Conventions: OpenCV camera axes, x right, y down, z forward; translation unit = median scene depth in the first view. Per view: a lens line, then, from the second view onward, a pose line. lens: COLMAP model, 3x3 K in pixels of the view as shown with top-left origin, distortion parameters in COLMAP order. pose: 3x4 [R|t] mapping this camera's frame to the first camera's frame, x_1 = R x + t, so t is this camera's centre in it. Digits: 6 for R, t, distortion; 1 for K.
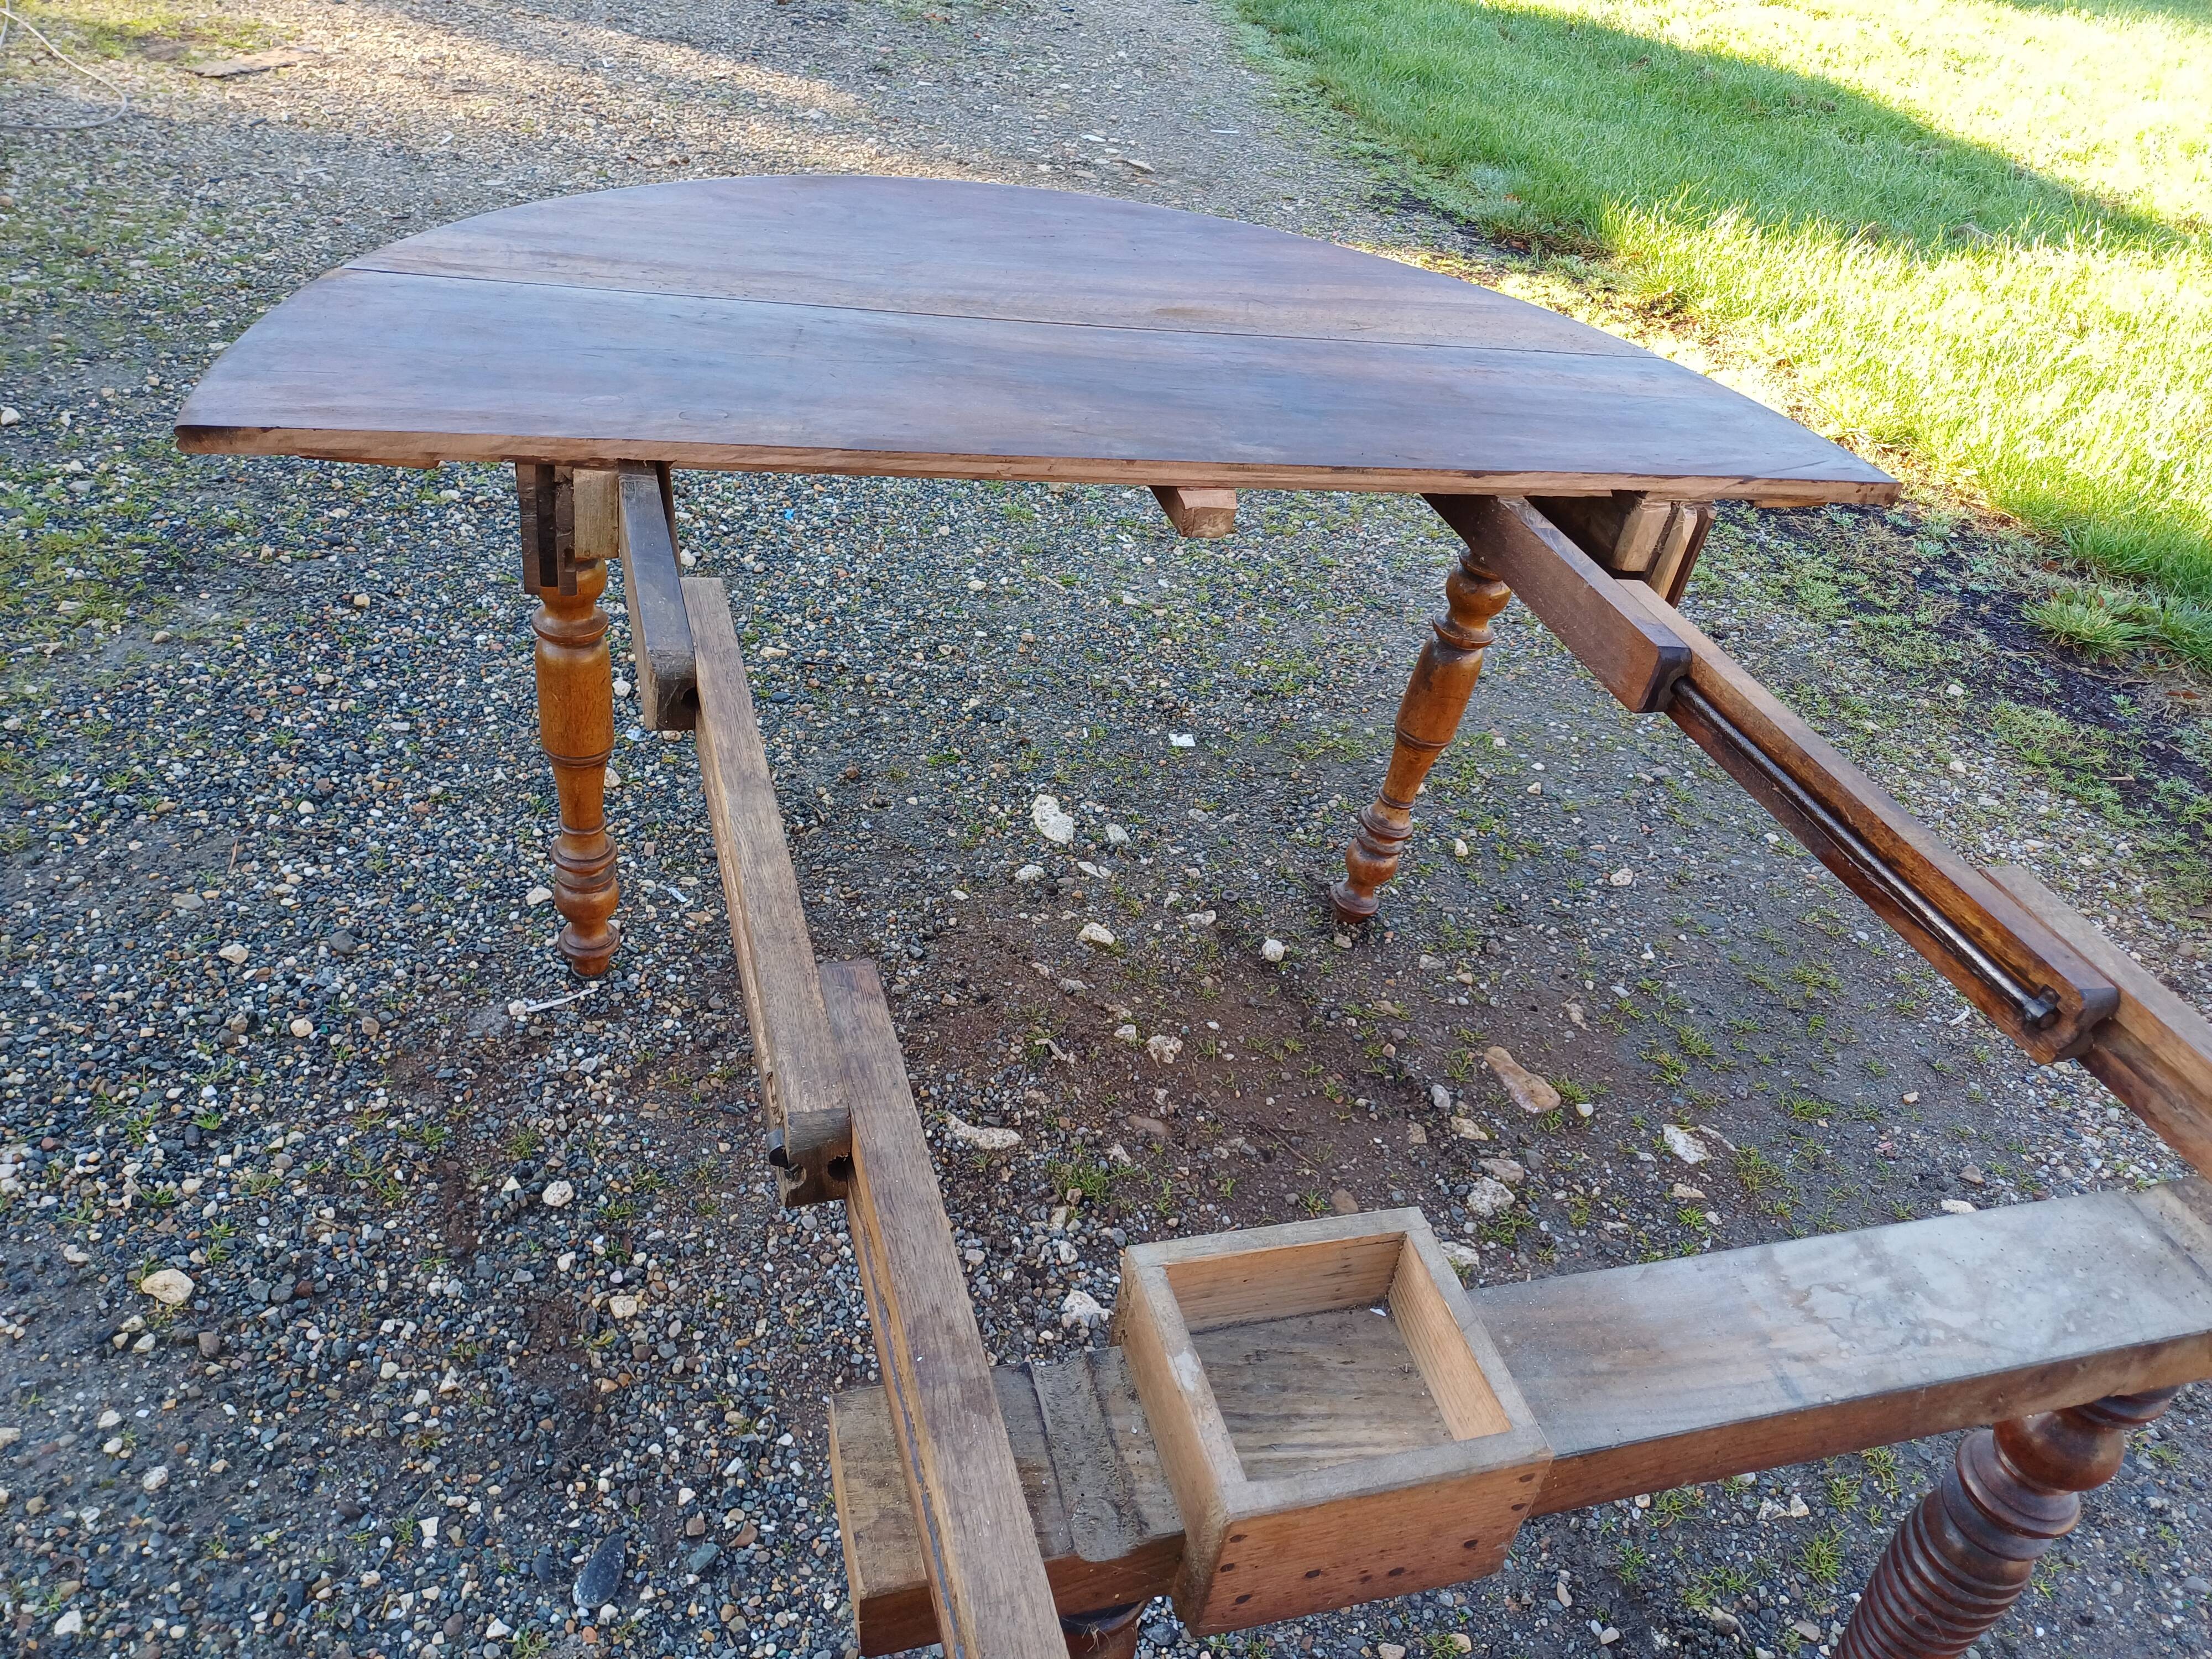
lens RADIAL K [[1629.7, 0, 1113.0], [0, 1629.7, 820.3], [0, 0, 1]] dist [0.075158, -0.079478]
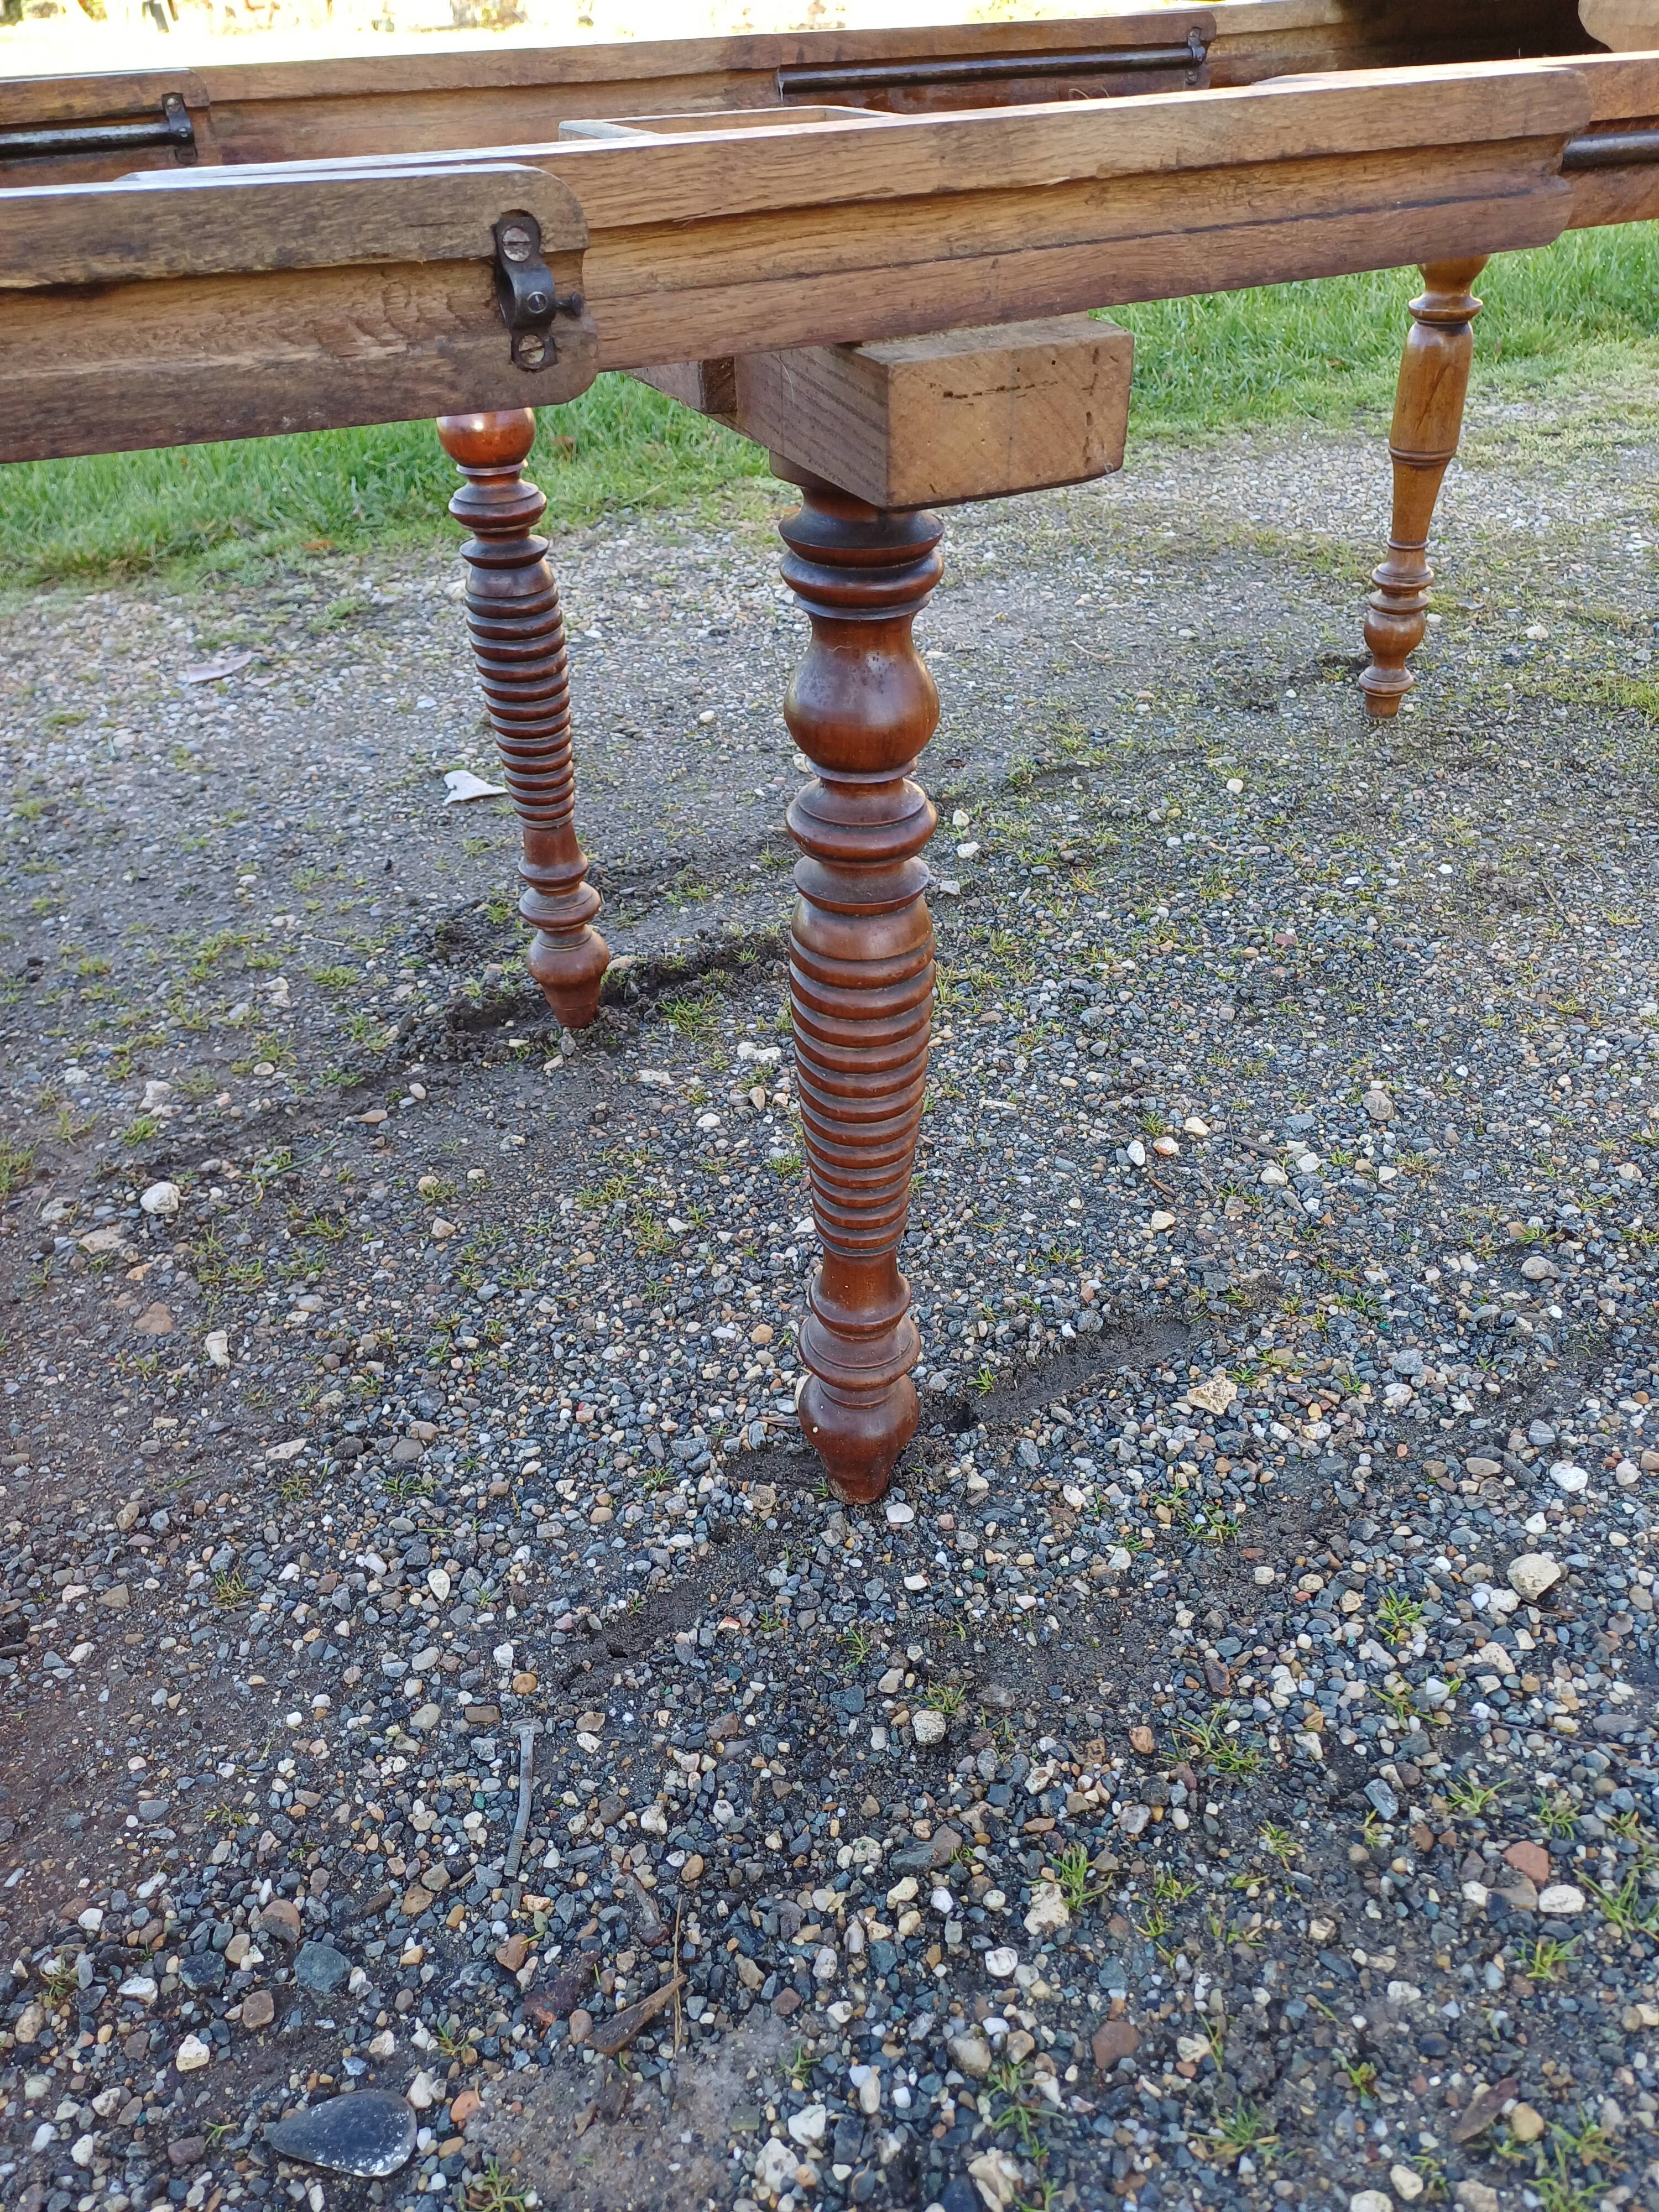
lens RADIAL K [[1629.7, 0, 846.3], [0, 1629.7, 1119.1], [0, 0, 1]] dist [0.075158, -0.079478]
pose [[-0.167980, -0.664803, 0.727887, -0.371817], [0.574434, 0.534052, 0.620334, 0.025179], [-0.801130, 0.522327, 0.292175, 0.391098]]
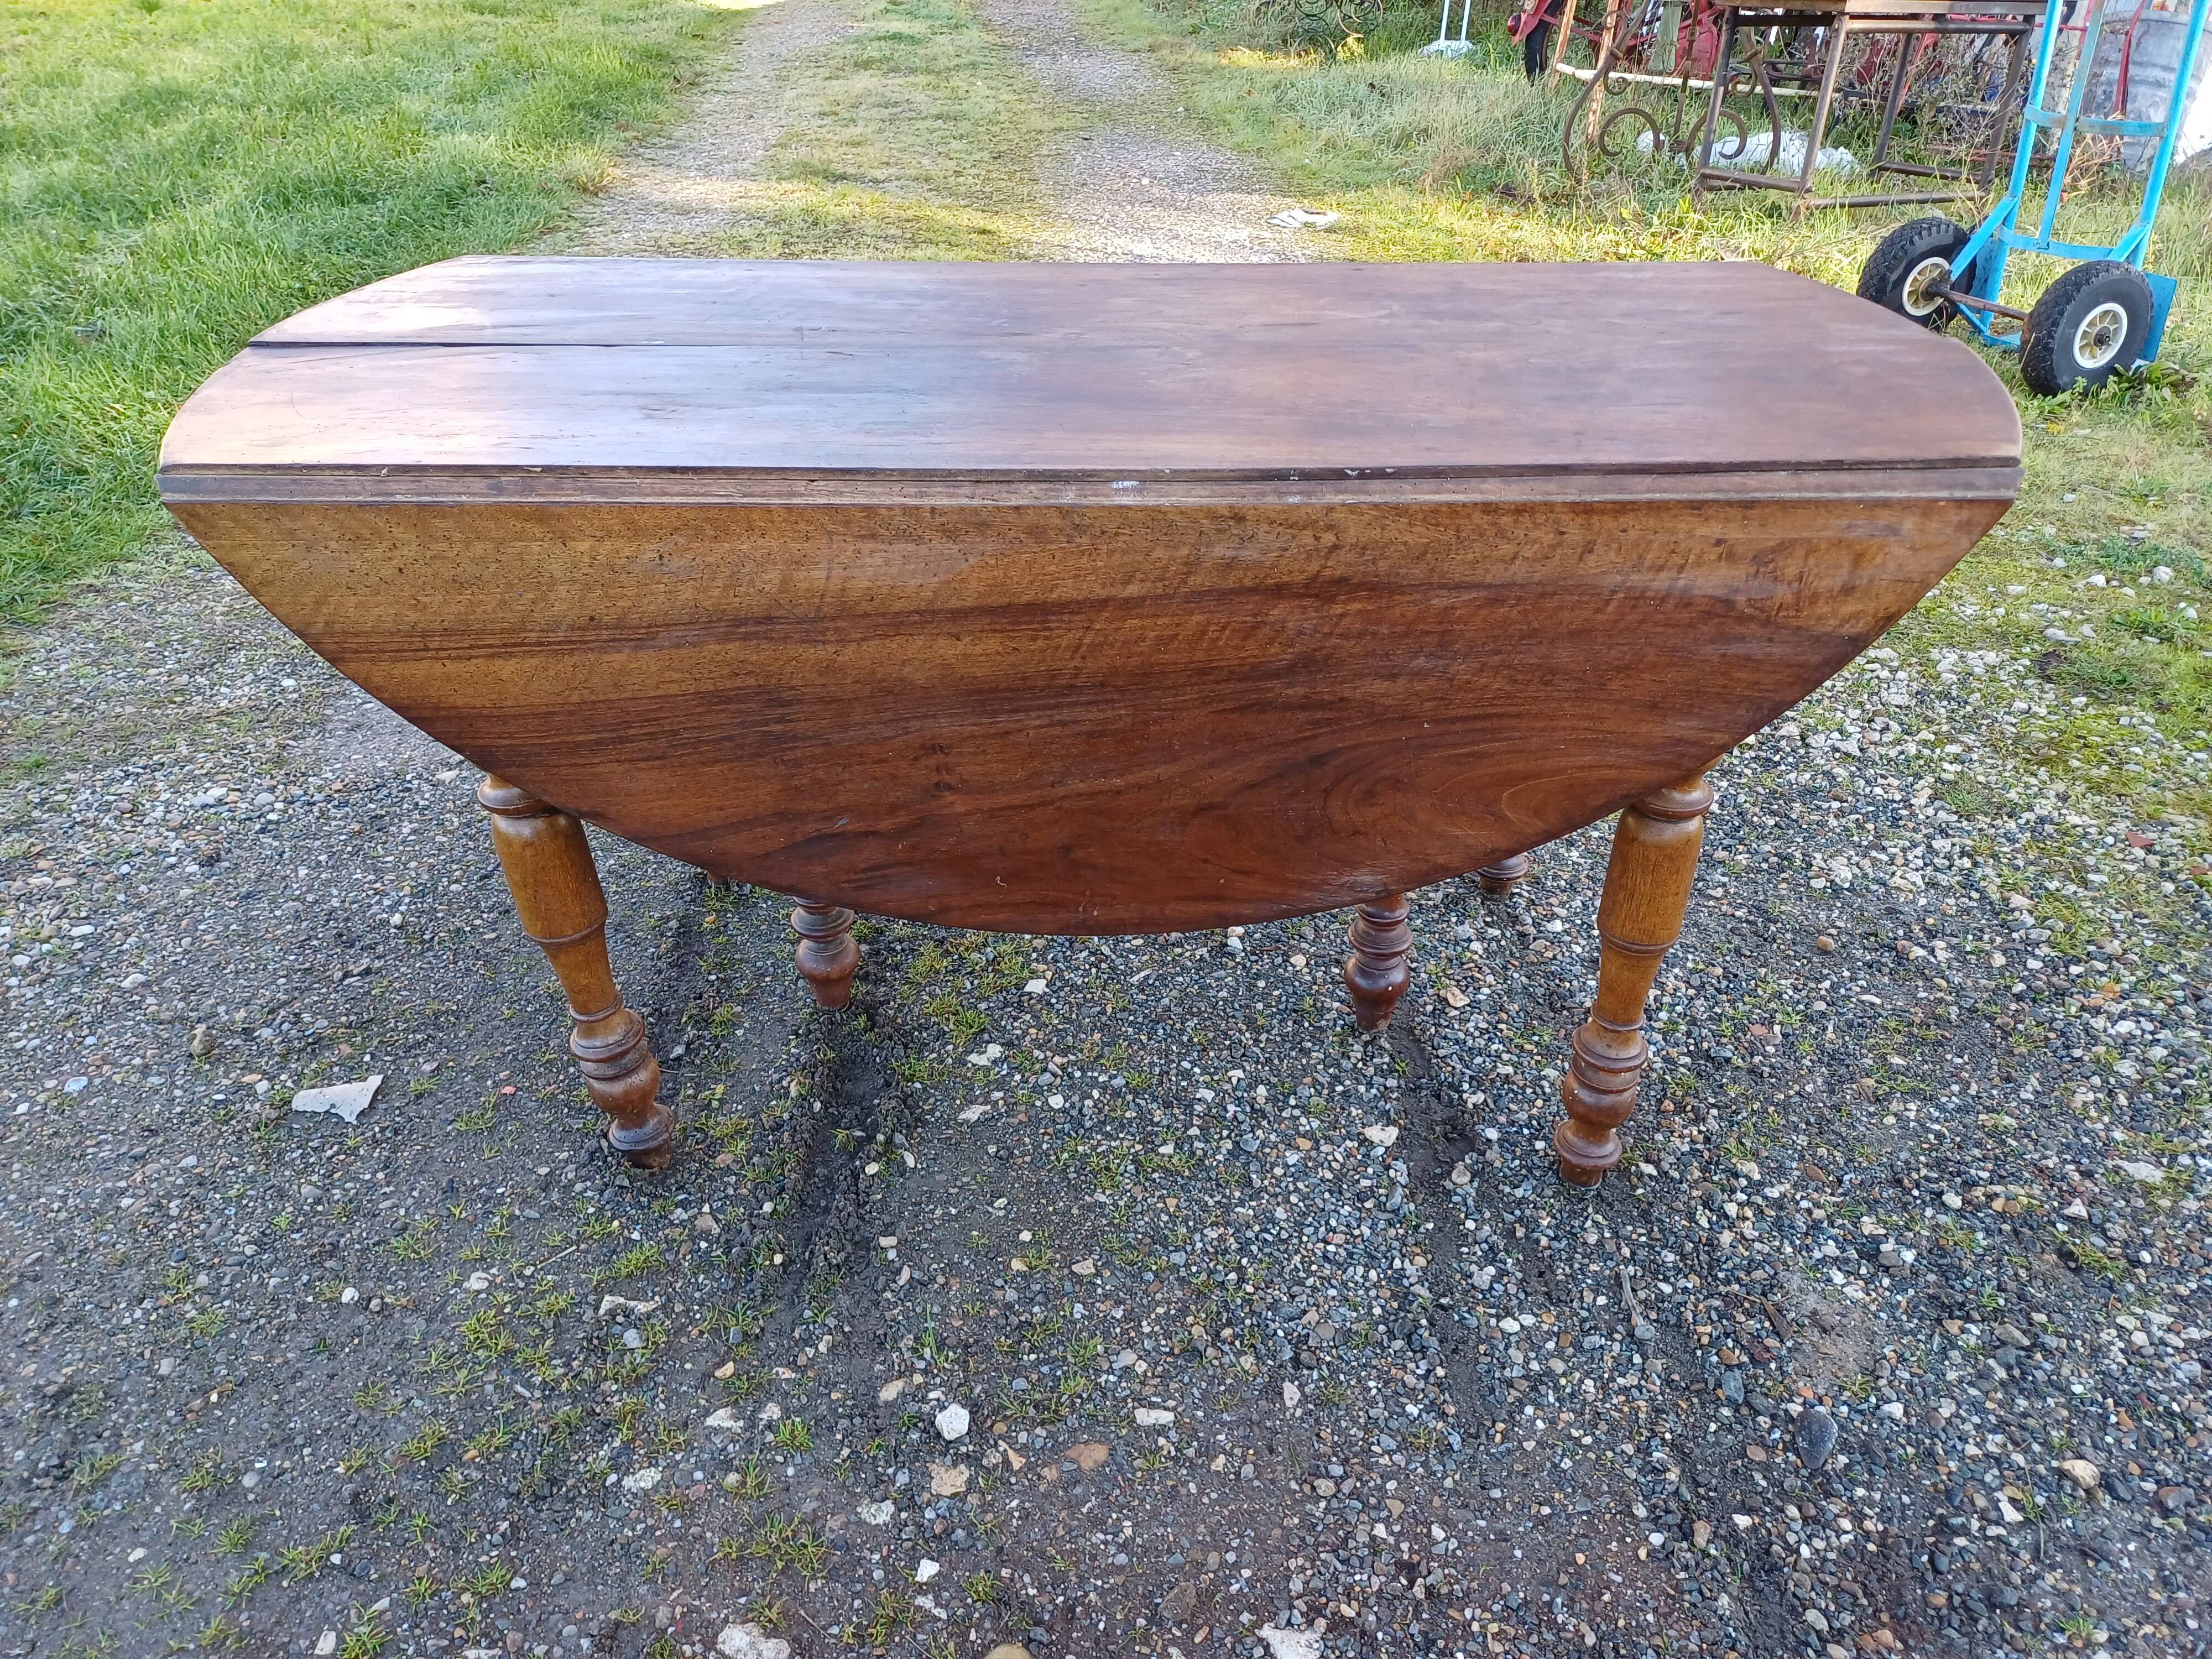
lens RADIAL K [[1629.7, 0, 1111.0], [0, 1629.7, 828.8], [0, 0, 1]] dist [0.075158, -0.079478]
pose [[-0.950811, -0.260171, 0.168137, 0.028513], [0.059114, 0.380410, 0.922927, -0.498561], [-0.304080, 0.887468, -0.346318, 0.840267]]
